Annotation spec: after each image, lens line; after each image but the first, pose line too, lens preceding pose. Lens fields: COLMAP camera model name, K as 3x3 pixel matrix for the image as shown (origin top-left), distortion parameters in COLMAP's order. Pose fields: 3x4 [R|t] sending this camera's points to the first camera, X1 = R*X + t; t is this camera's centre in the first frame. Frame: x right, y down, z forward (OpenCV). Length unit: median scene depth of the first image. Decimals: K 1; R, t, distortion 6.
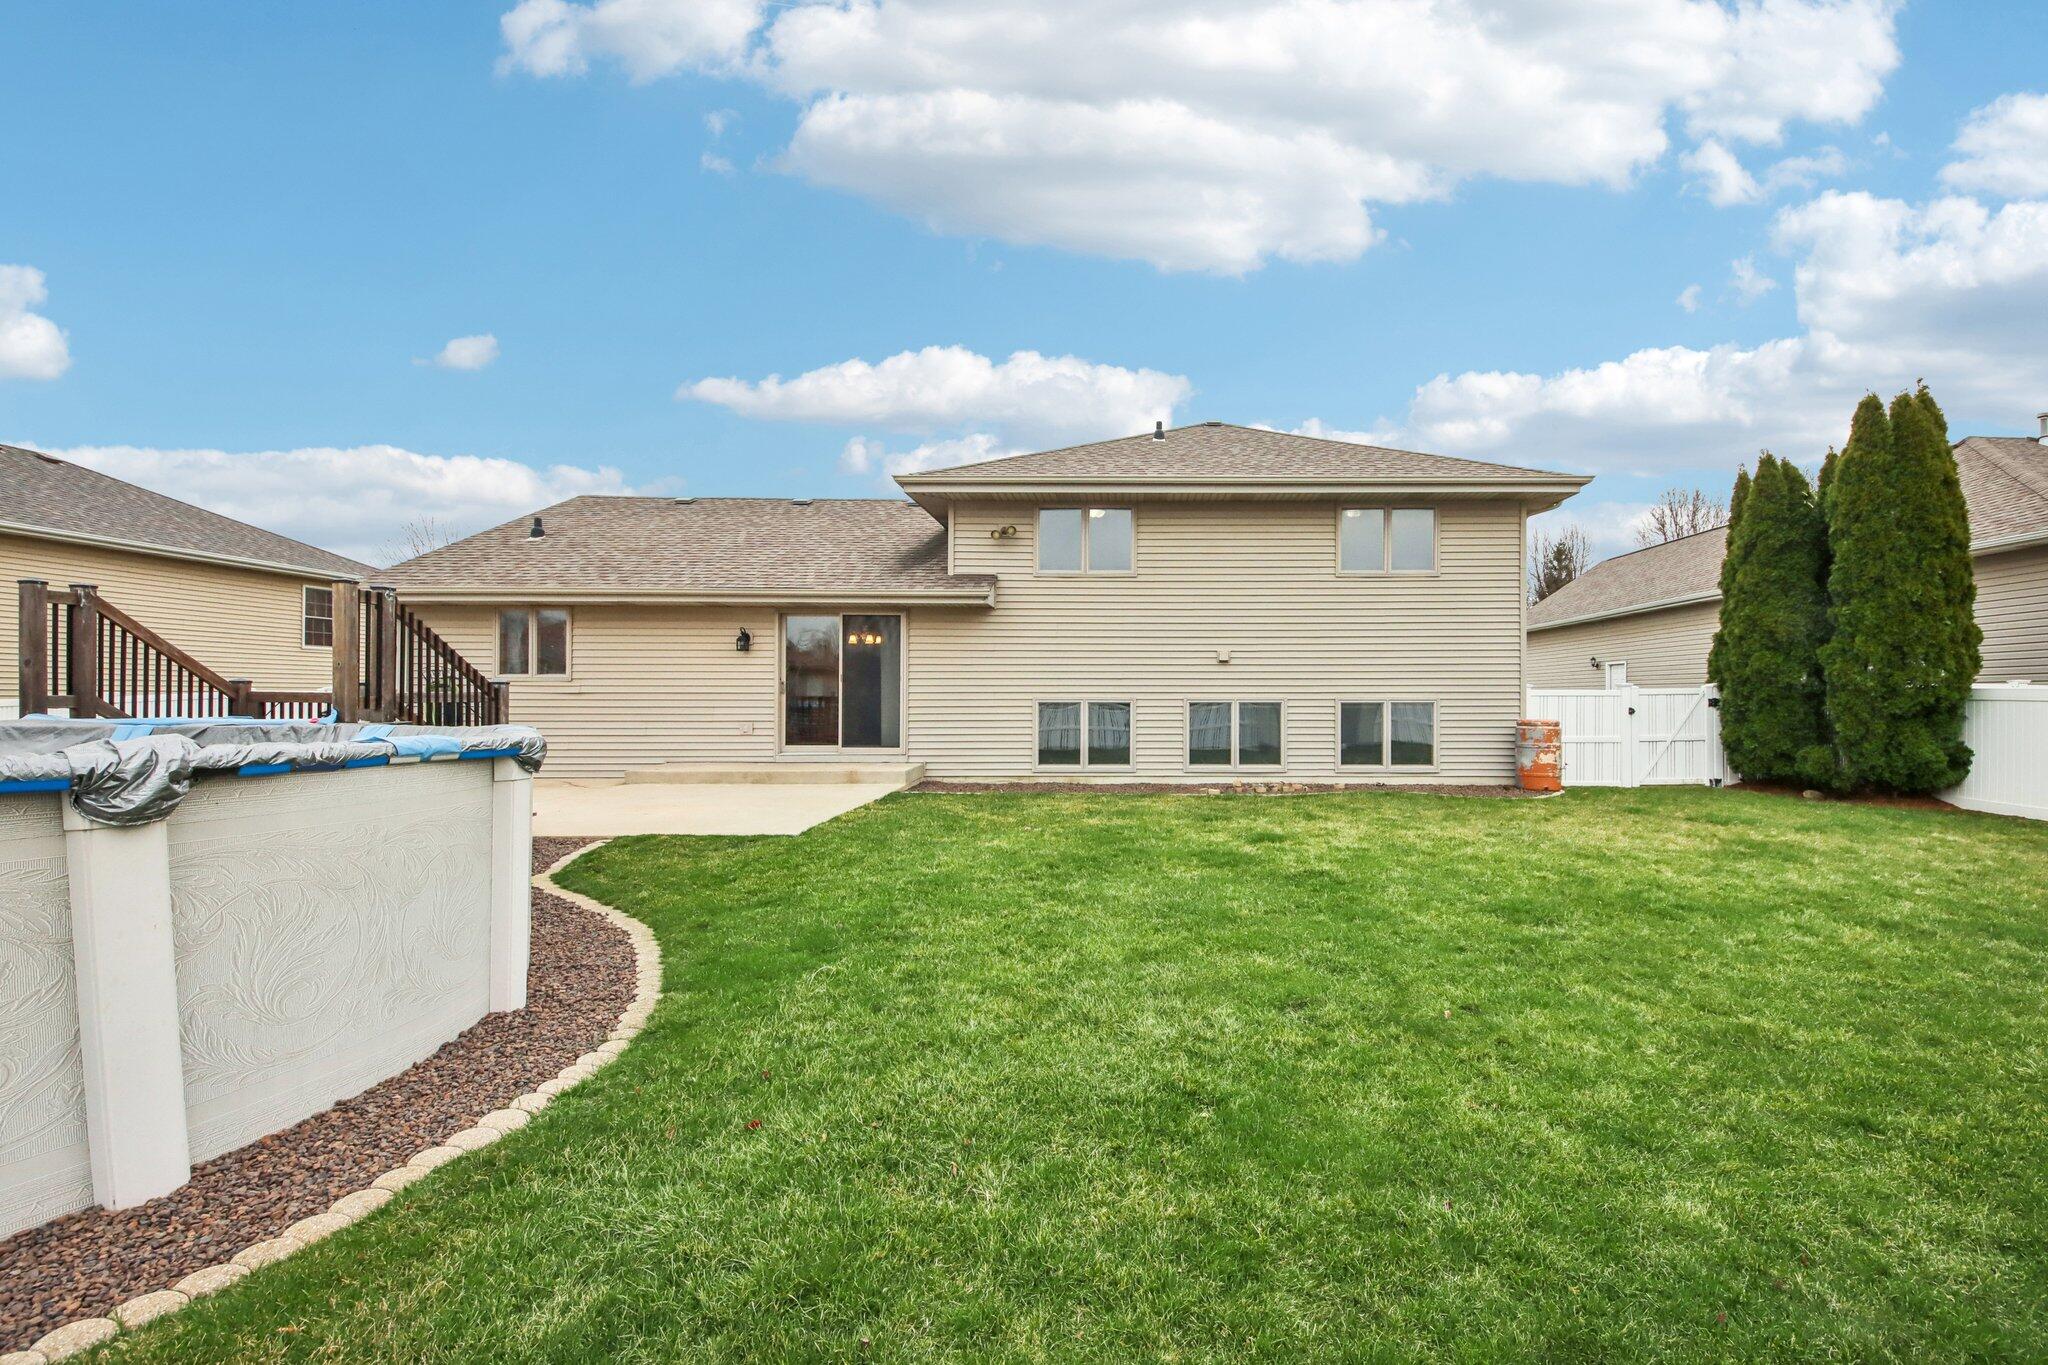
lens RADIAL K [[759.0, 0, 1022.0], [0, 759.0, 694.9], [0, 0, 1]] dist [-0.000028, -0.000065]
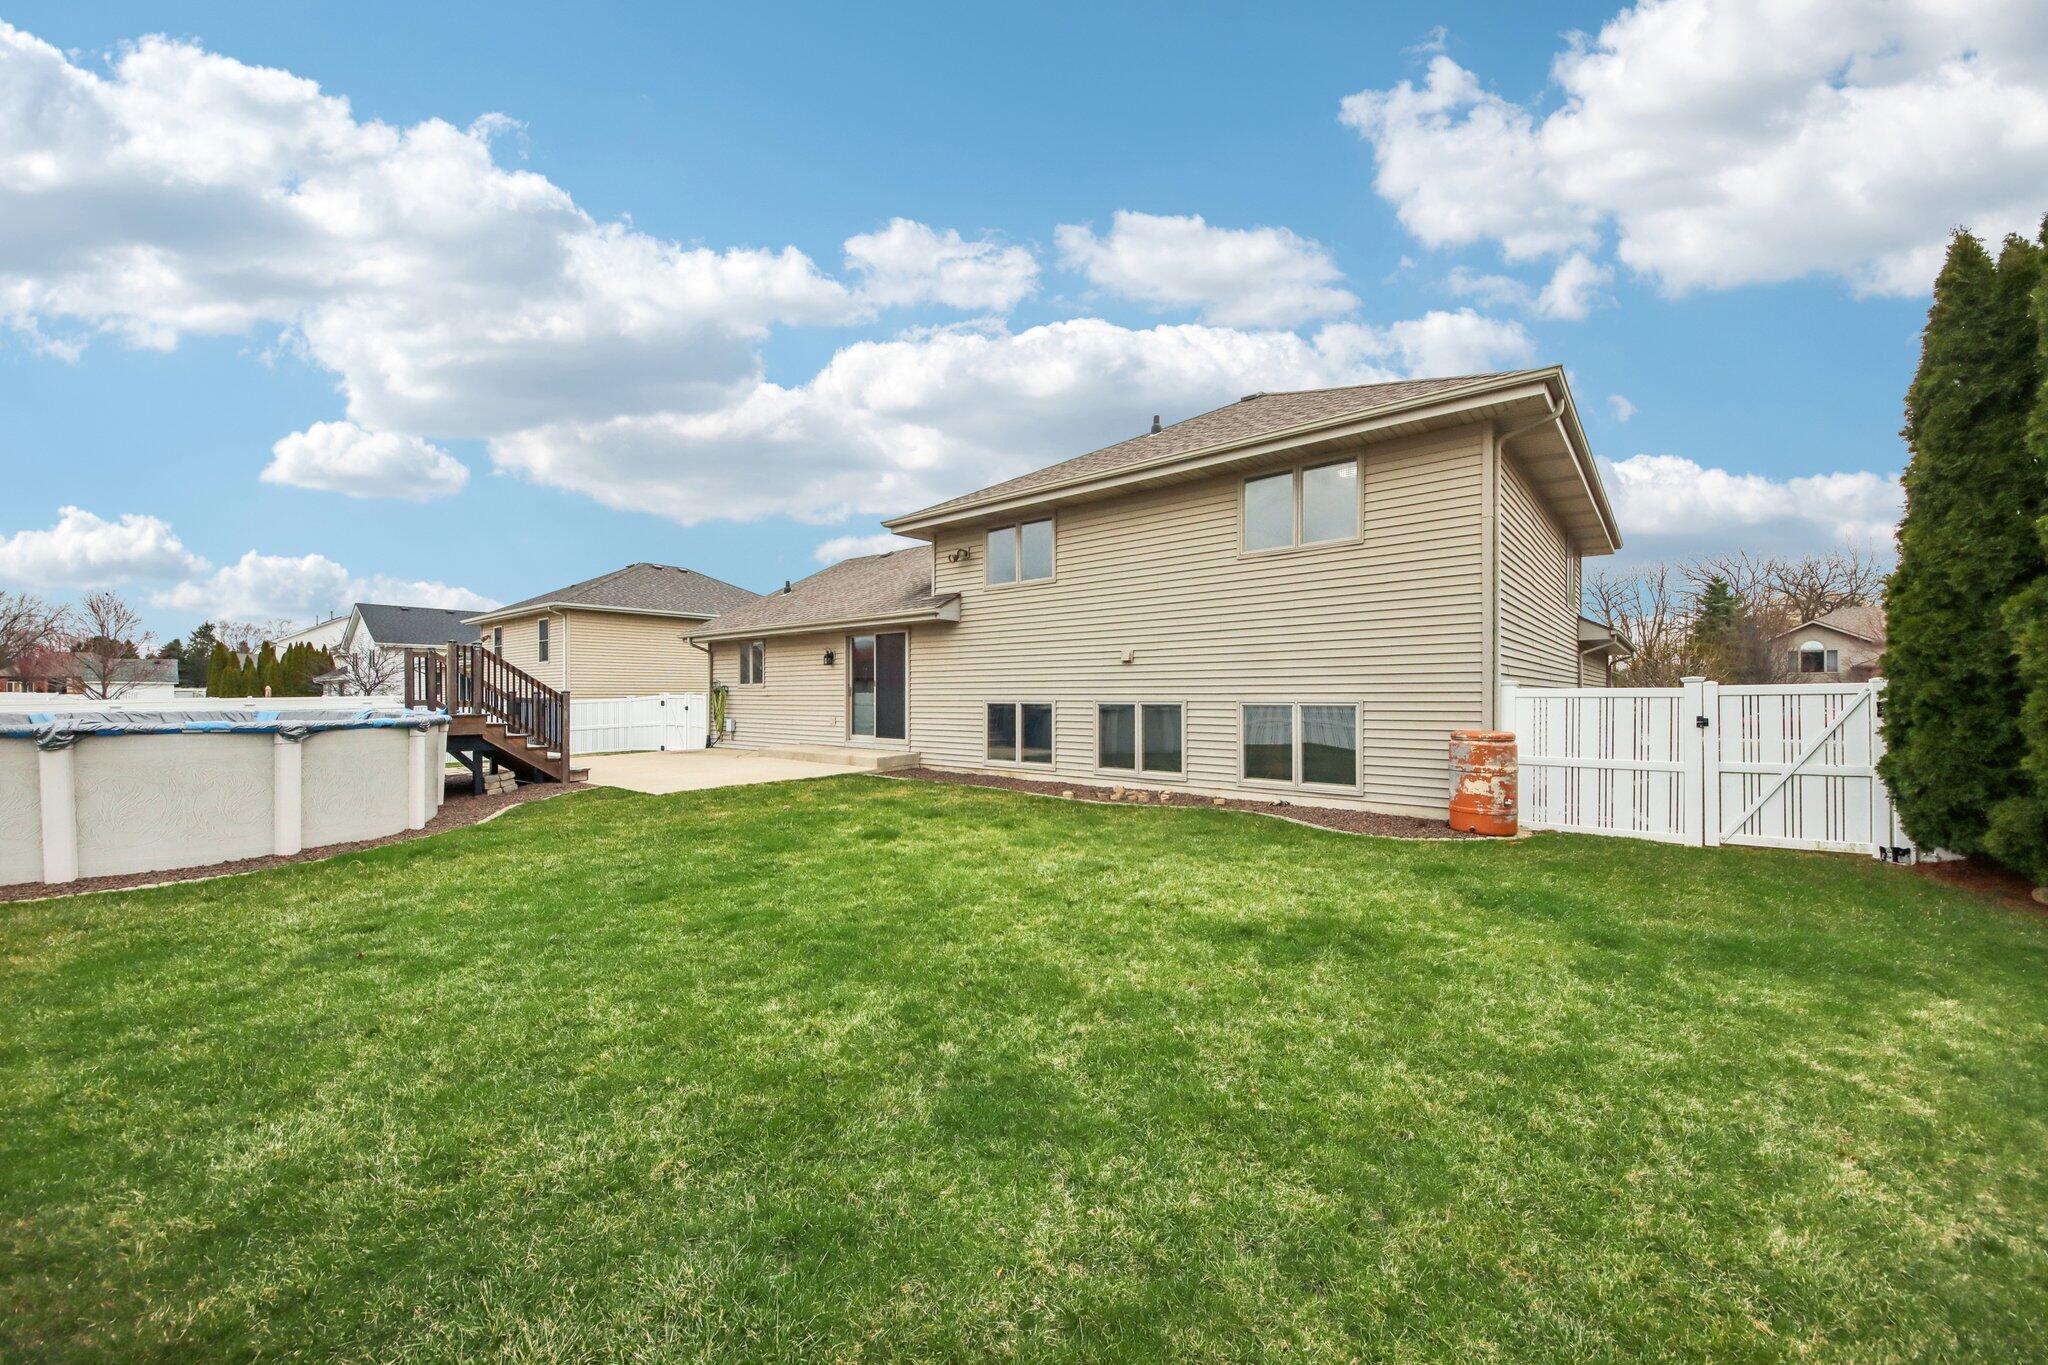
lens RADIAL K [[759.0, 0, 1022.0], [0, 759.0, 694.9], [0, 0, 1]] dist [-0.000028, -0.000065]
pose [[0.771019, -0.003074, -0.636805, 0.772591], [-0.003589, 0.999951, -0.009173, 0.006978], [0.636802, 0.009359, 0.770971, 0.172960]]
